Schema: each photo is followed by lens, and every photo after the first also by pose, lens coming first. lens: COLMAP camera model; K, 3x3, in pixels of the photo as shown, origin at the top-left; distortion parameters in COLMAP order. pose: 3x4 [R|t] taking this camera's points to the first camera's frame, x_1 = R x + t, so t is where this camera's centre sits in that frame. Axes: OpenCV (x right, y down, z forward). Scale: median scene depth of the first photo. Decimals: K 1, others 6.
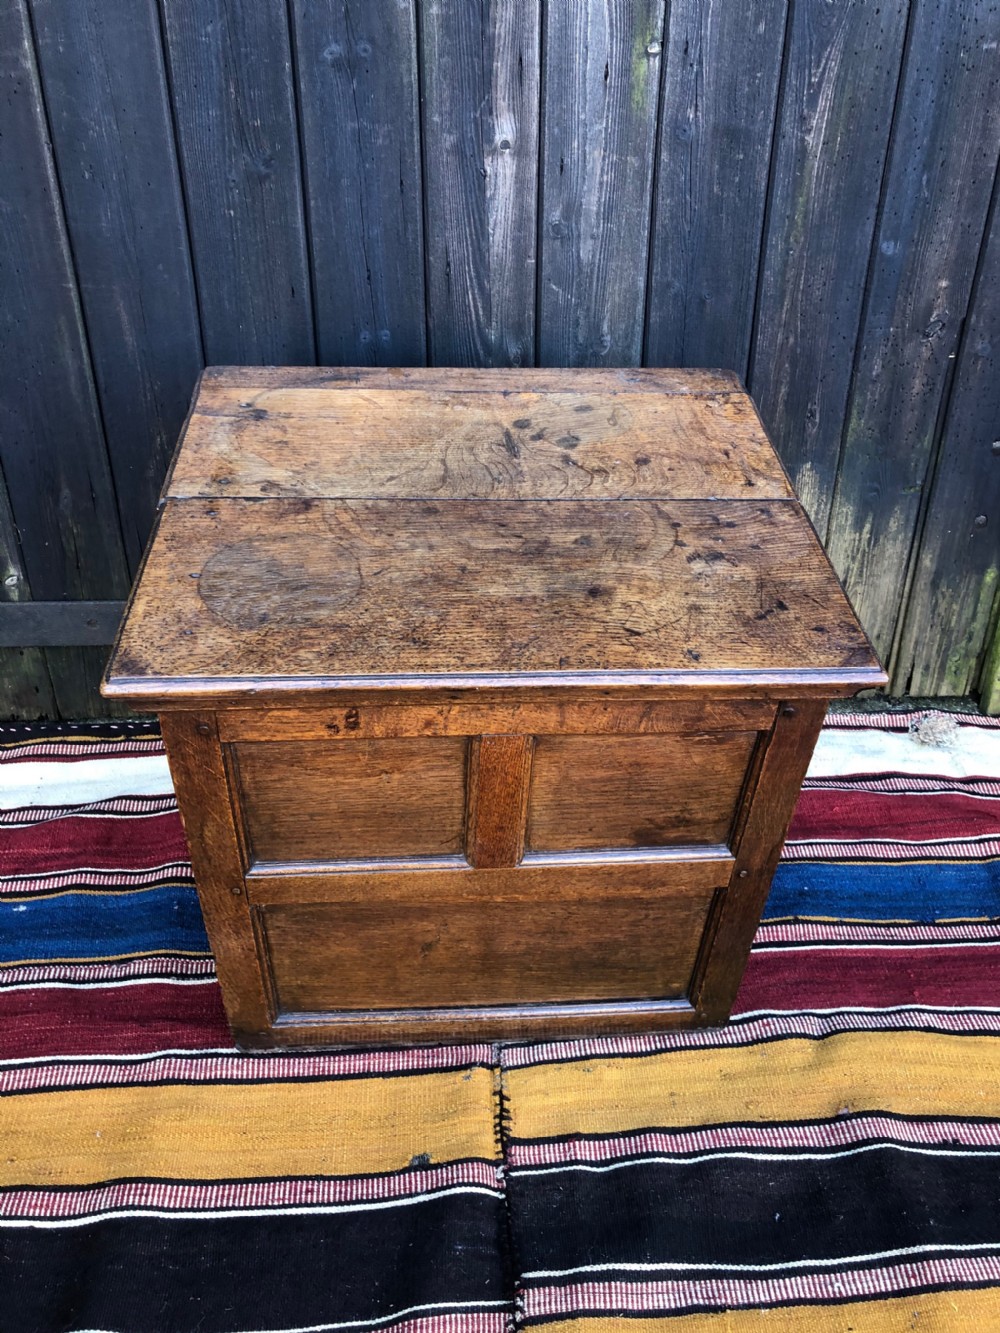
lens RADIAL K [[1113.2, 0, 497.3], [0, 1113.2, 659.3], [0, 0, 1]] dist [-0.003804, 0.038239]
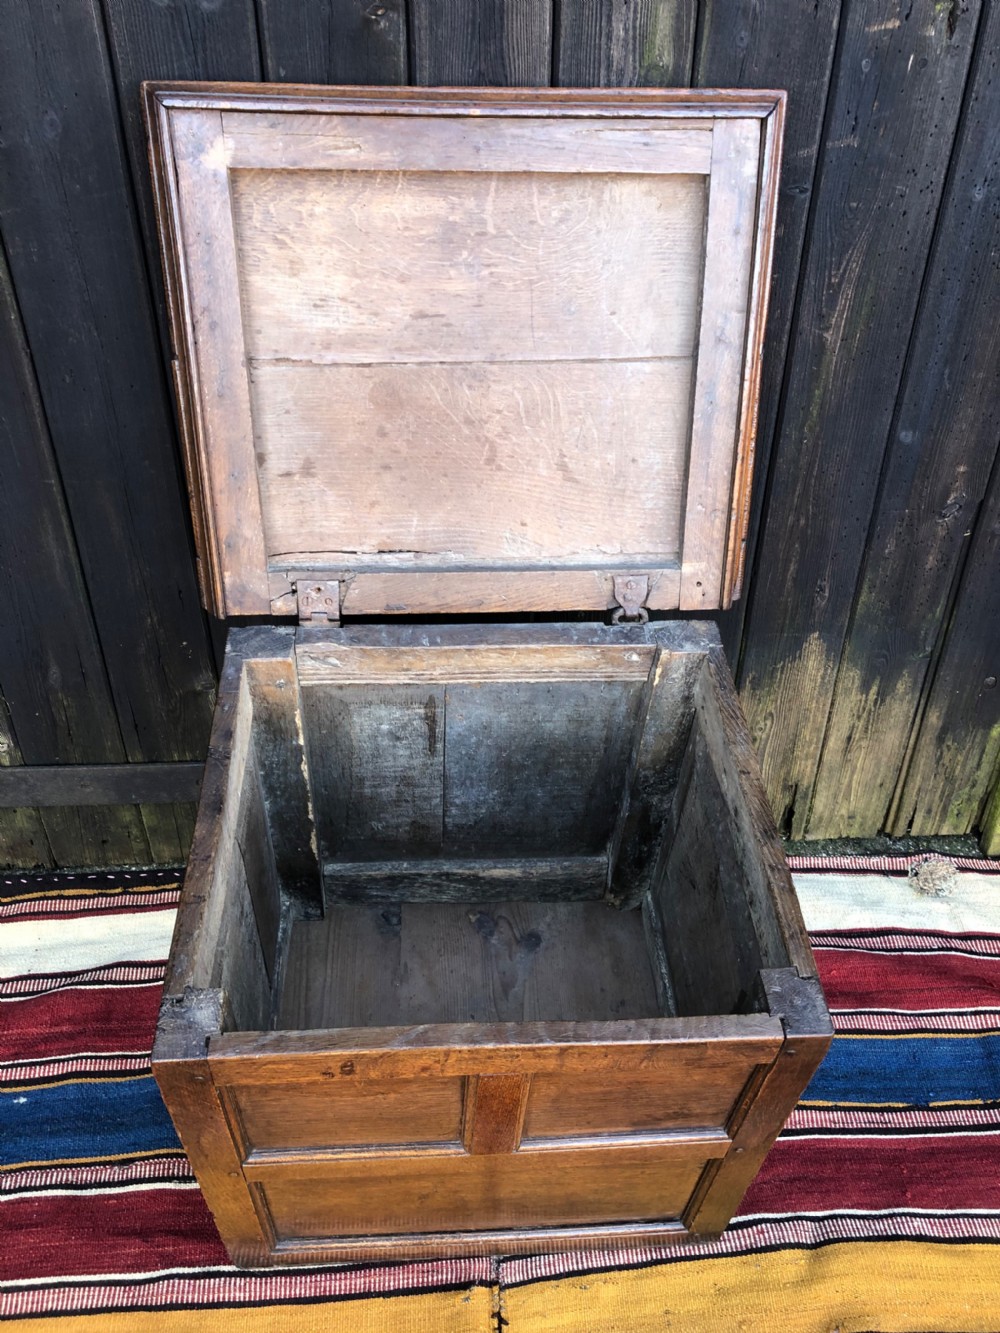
lens RADIAL K [[1105.0, 0, 502.8], [0, 1105.0, 652.0], [0, 0, 1]] dist [0.004875, 0.010129]
pose [[0.999970, 0.003620, 0.006841, -0.002395], [-0.004206, 0.996140, 0.087680, -0.279837], [-0.006498, -0.087706, 0.996125, 0.039330]]
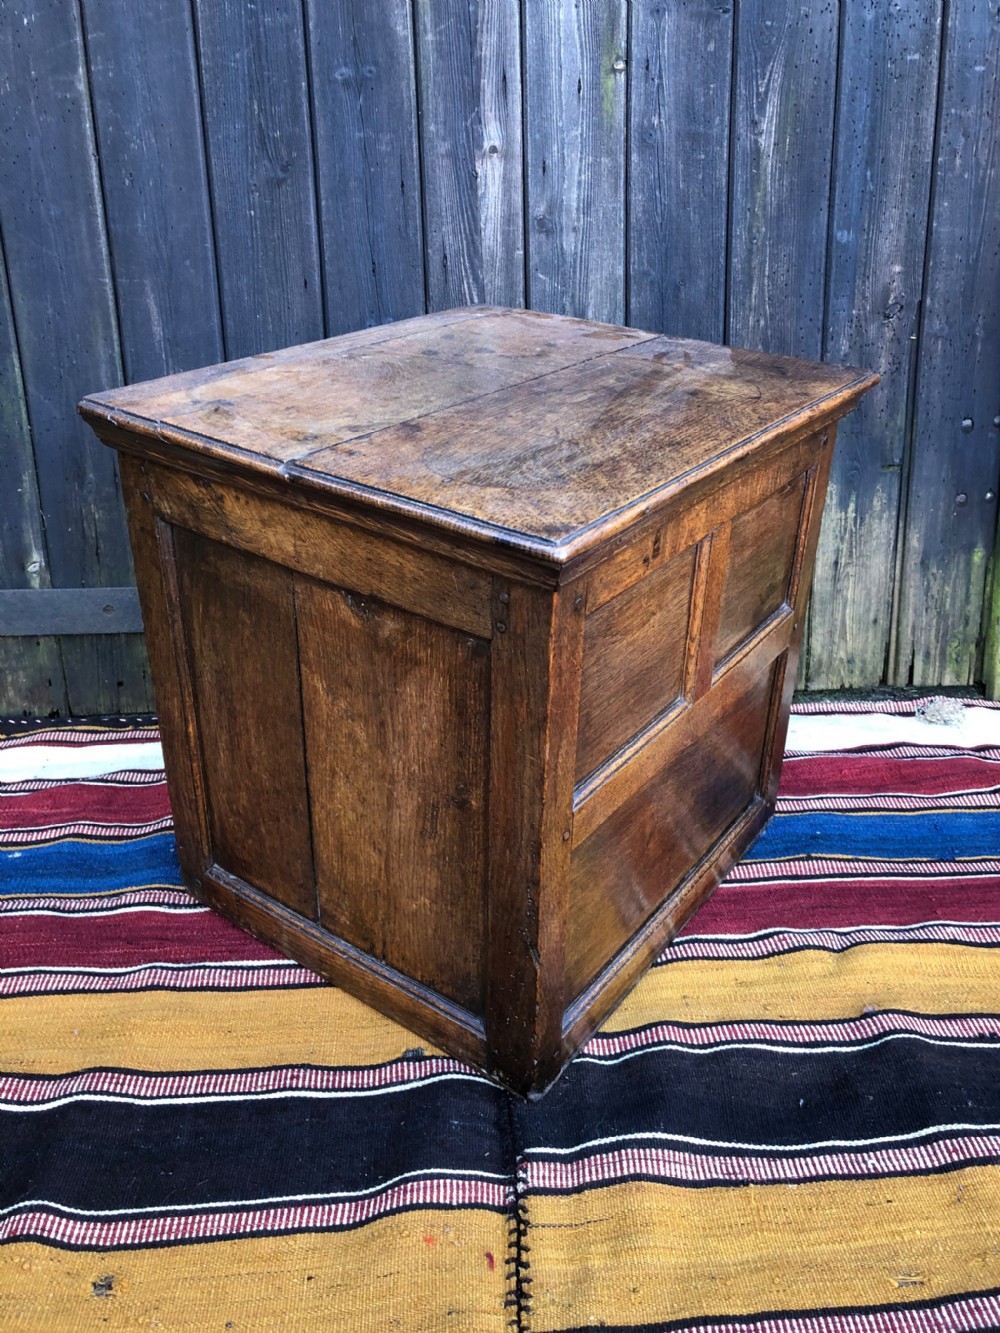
lens RADIAL K [[1110.3, 0, 500.6], [0, 1110.3, 656.1], [0, 0, 1]] dist [0.004466, 0.015088]
pose [[0.999544, -0.022647, -0.019992, 0.025230], [0.017366, 0.972290, -0.233134, 0.302494], [0.024718, 0.232680, 0.972239, 0.015728]]
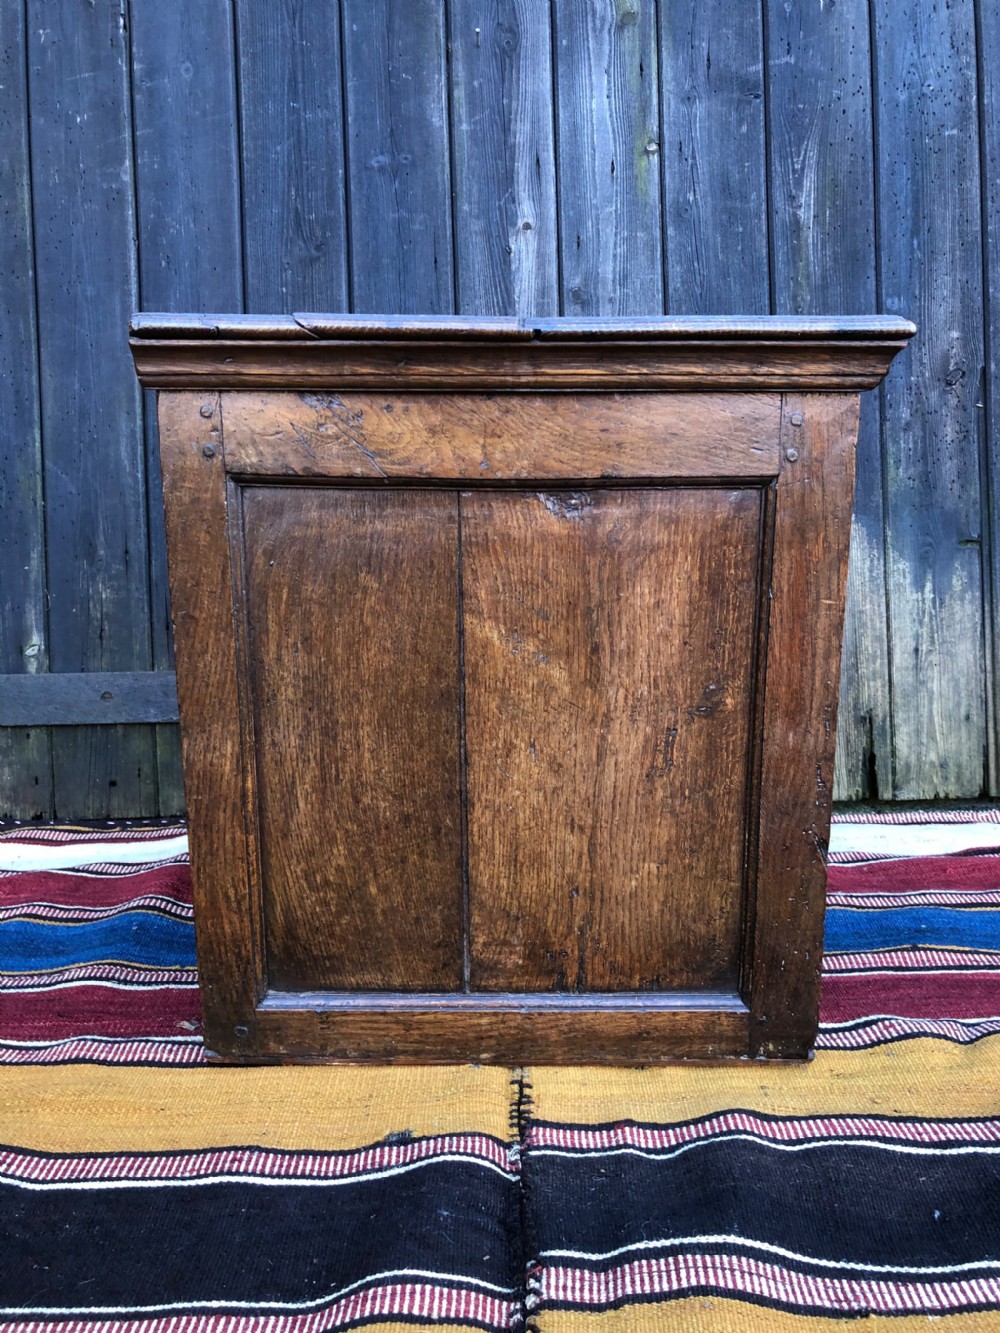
lens RADIAL K [[1105.9, 0, 494.1], [0, 1105.9, 653.5], [0, 0, 1]] dist [0.000618, 0.021681]
pose [[0.996487, -0.031559, -0.077578, 0.046631], [-0.009753, 0.876259, -0.481742, 0.453973], [0.083182, 0.480806, 0.872873, 0.221629]]
